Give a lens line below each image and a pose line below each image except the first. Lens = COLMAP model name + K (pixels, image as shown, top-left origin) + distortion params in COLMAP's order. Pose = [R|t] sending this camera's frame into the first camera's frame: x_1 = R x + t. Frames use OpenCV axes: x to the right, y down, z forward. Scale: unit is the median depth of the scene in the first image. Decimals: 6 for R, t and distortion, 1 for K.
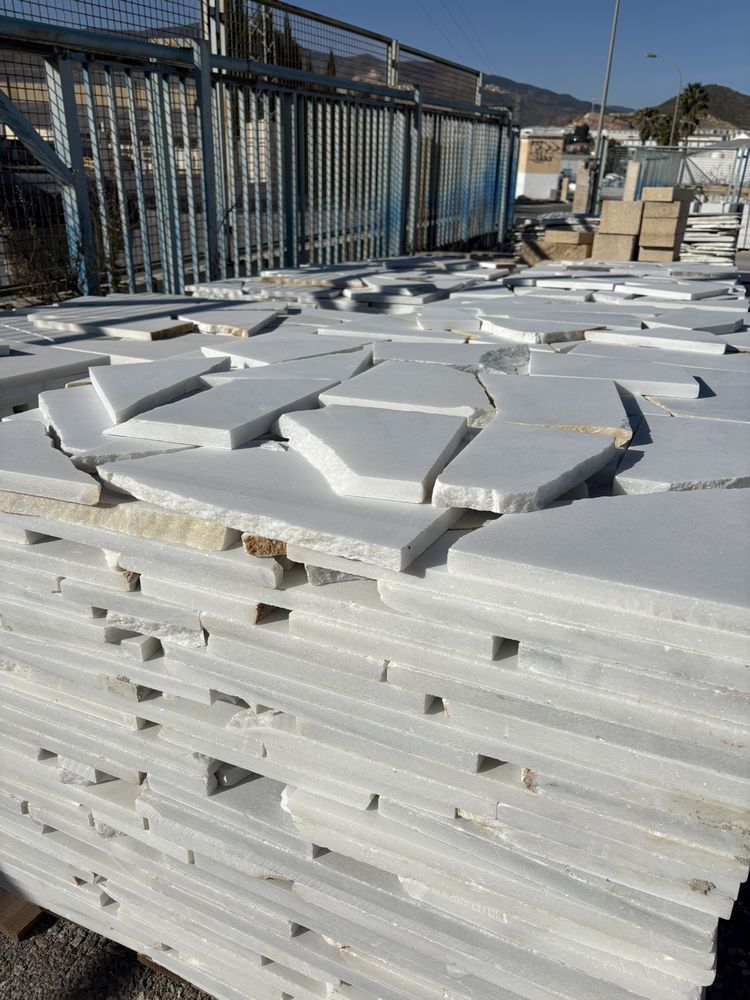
lens RADIAL K [[750.3, 0, 370.6], [0, 750.3, 490.6], [0, 0, 1]] dist [0.015384, -0.022777]
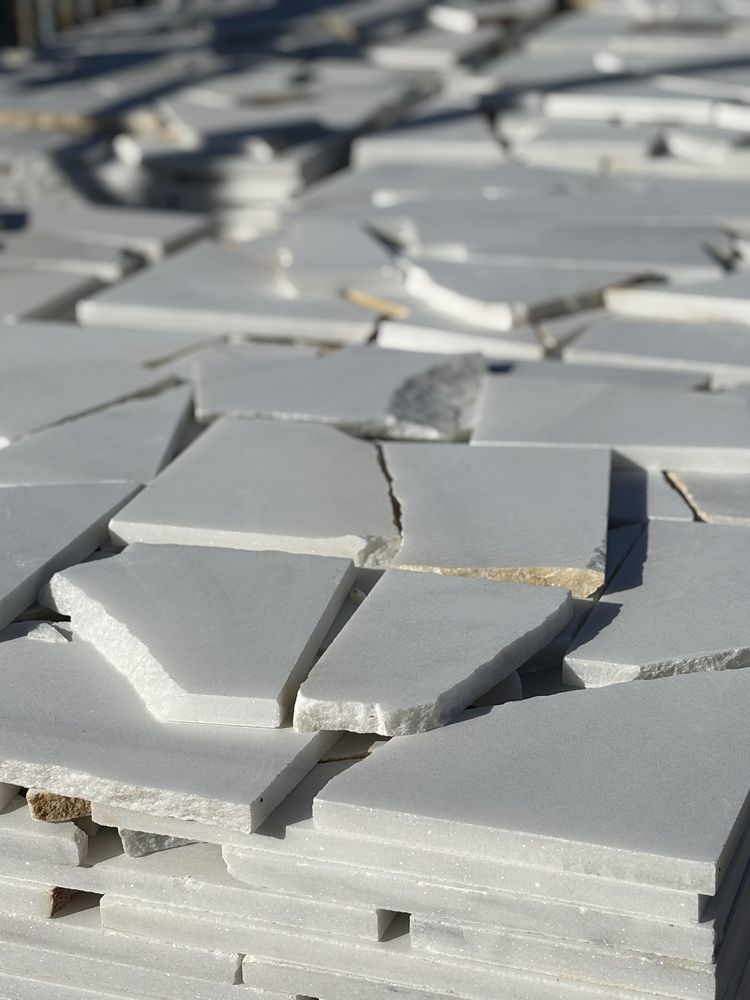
lens RADIAL K [[2150.6, 0, 379.1], [0, 2150.6, 503.3], [0, 0, 1]] dist [0.148898, 0.000000]
pose [[0.995064, -0.060503, 0.078657, 0.015260], [0.059978, 0.998159, 0.009025, -0.206911], [-0.079058, -0.004263, 0.996861, -1.032377]]
